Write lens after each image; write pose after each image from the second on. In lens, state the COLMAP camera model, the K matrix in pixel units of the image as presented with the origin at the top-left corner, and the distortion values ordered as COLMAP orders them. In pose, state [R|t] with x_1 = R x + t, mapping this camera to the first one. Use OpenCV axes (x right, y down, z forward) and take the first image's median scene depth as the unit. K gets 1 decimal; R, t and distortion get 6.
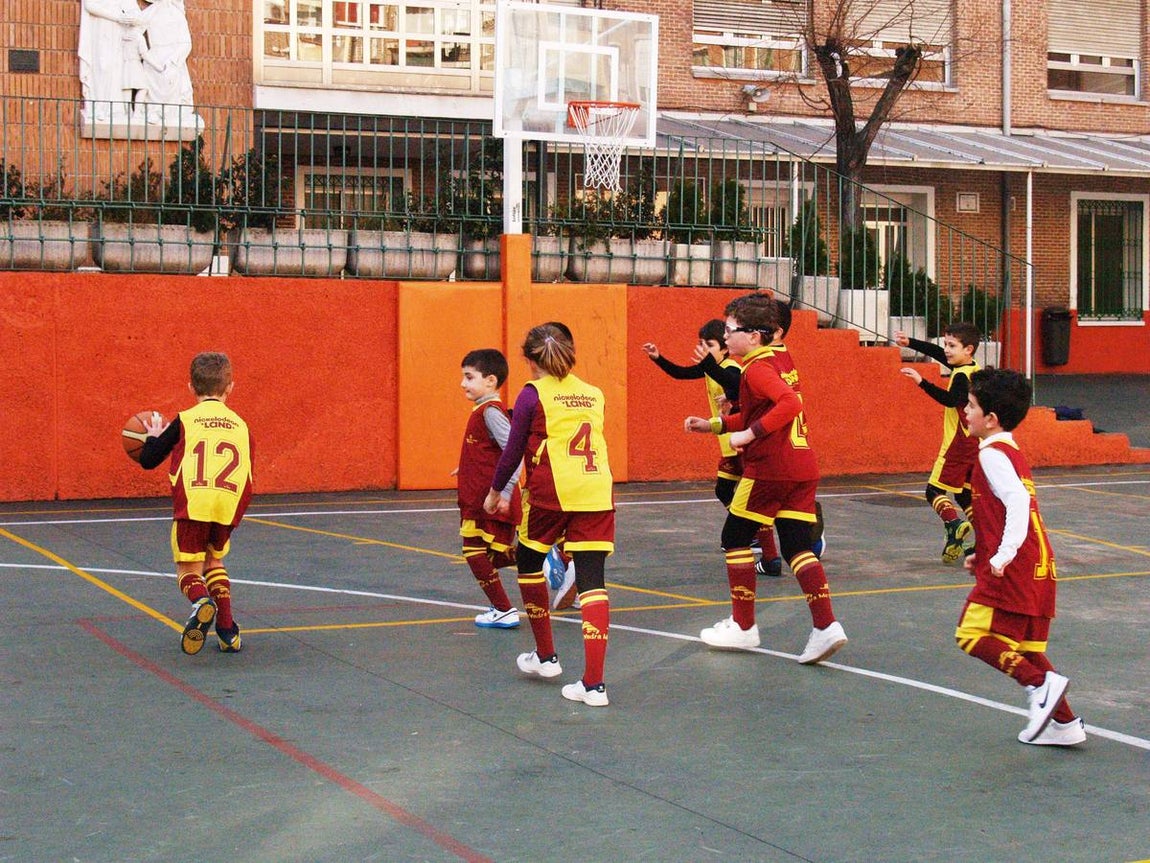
lens RADIAL K [[2128.1, 0, 575.0], [0, 2128.1, 431.5], [0, 0, 1]] dist [-0.146908, 0.219397]
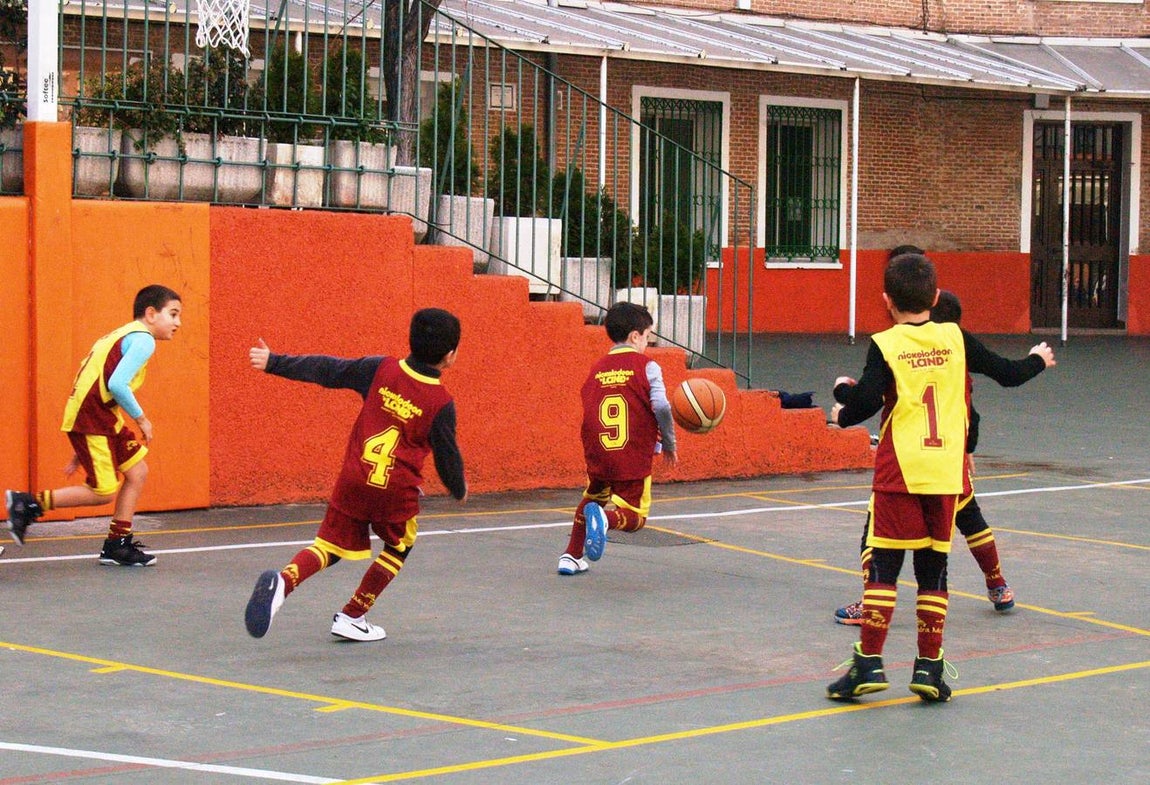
lens RADIAL K [[2732.9, 0, 594.4], [0, 2732.9, 465.2], [0, 0, 1]] dist [-0.113806, 0.045495]
pose [[0.959798, -0.005331, 0.280641, -0.094772], [-0.002096, 0.999656, 0.026158, -0.011116], [-0.280684, -0.025695, 0.959456, 0.163215]]
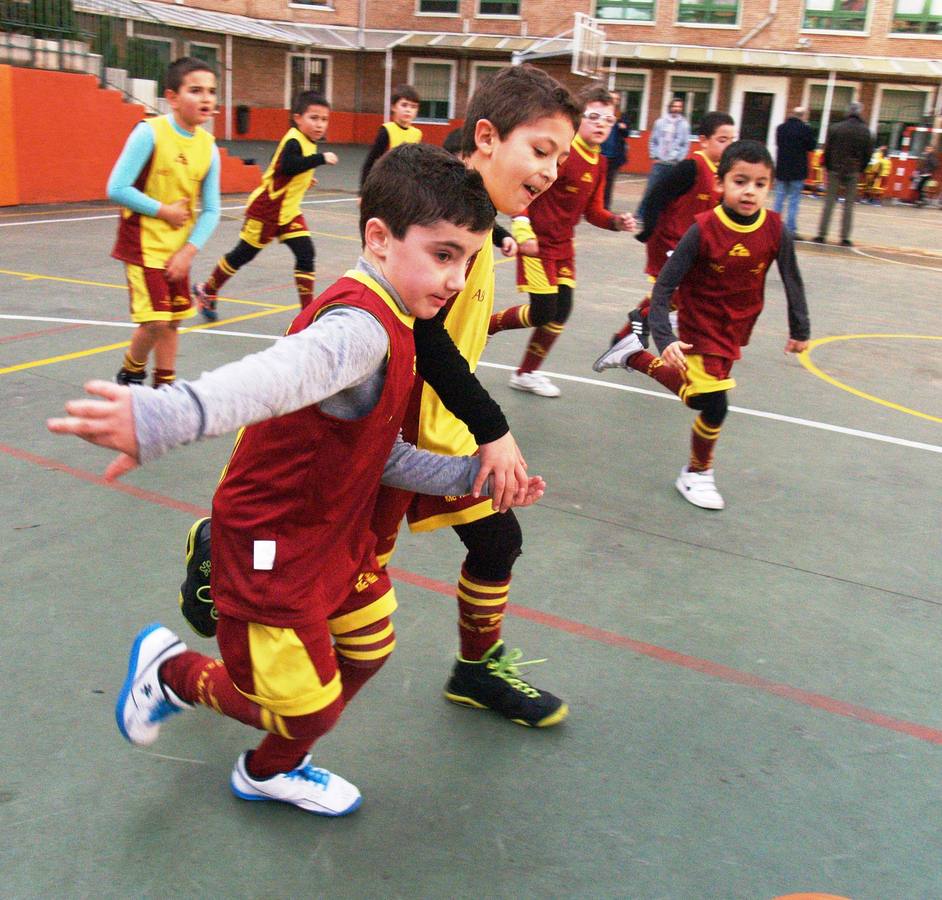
lens RADIAL K [[970.5, 0, 420.4], [0, 970.5, 448.0], [0, 0, 1]] dist [-0.098348, 0.023787]
pose [[0.816740, -0.135719, 0.560818, -0.137312], [-0.029002, 0.961059, 0.274816, -0.003129], [-0.576277, -0.240718, 0.780999, 0.276574]]
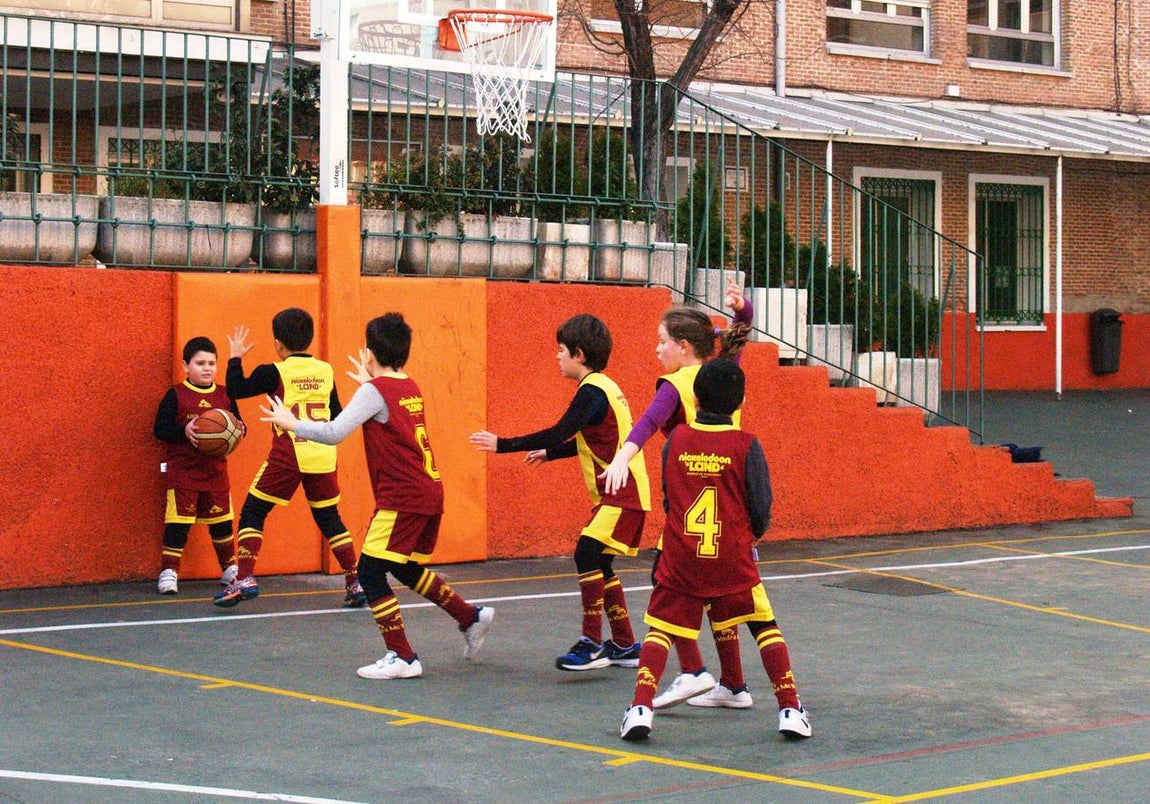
lens RADIAL K [[2437.7, 0, 573.1], [0, 2437.7, 366.0], [0, 0, 1]] dist [-0.118897, 0.100923]
pose [[0.982083, 0.001036, 0.188448, -0.097199], [0.005186, 0.999457, -0.032525, -0.013722], [-0.188379, 0.032919, 0.981545, 0.199847]]
